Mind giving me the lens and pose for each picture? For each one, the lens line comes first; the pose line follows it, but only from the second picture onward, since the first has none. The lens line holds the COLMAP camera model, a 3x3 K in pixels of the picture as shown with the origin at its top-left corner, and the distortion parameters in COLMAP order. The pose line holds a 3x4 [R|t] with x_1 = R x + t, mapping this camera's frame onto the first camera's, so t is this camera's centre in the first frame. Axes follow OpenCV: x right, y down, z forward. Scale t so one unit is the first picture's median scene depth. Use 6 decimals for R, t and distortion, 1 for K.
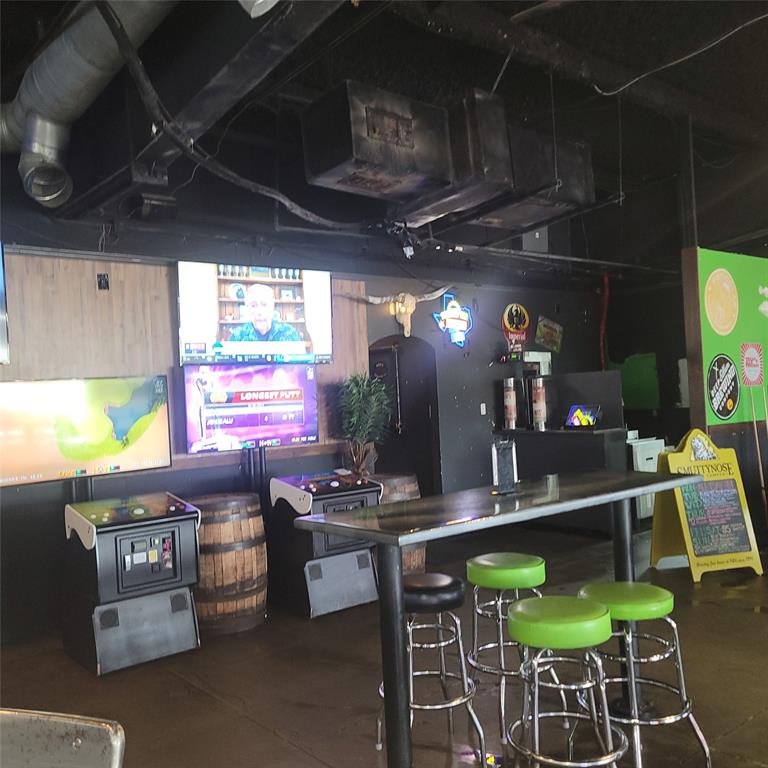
lens RADIAL K [[753.1, 0, 385.6], [0, 753.1, 392.3], [0, 0, 1]] dist [0.054580, 0.000000]
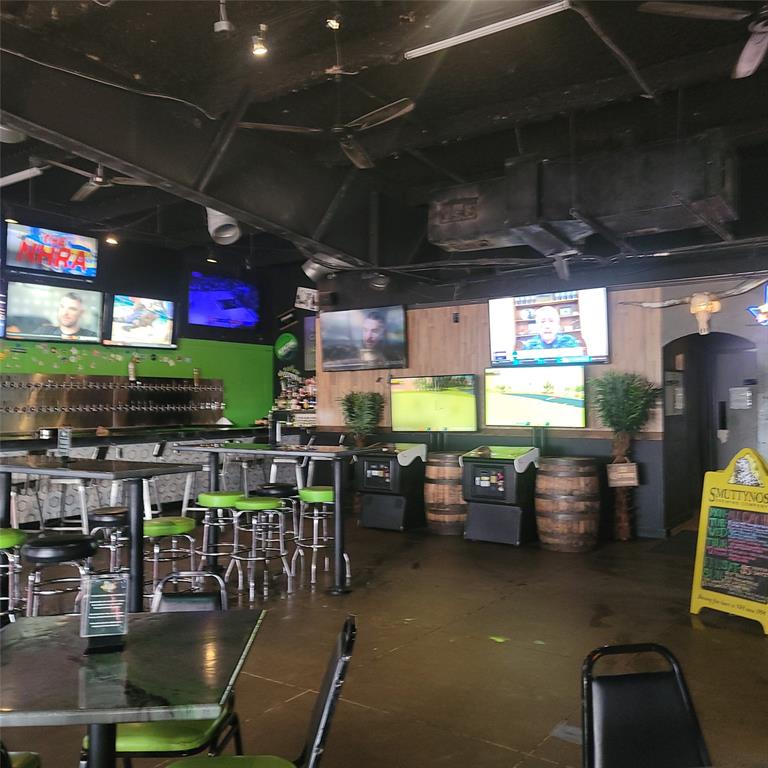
lens RADIAL K [[753.1, 0, 385.8], [0, 753.1, 383.0], [0, 0, 1]] dist [0.054580, 0.000000]
pose [[0.257581, 0.029736, -0.965799, 1.088909], [0.001506, 0.999513, 0.031176, -0.049465], [0.966256, -0.009485, 0.257410, 0.383834]]
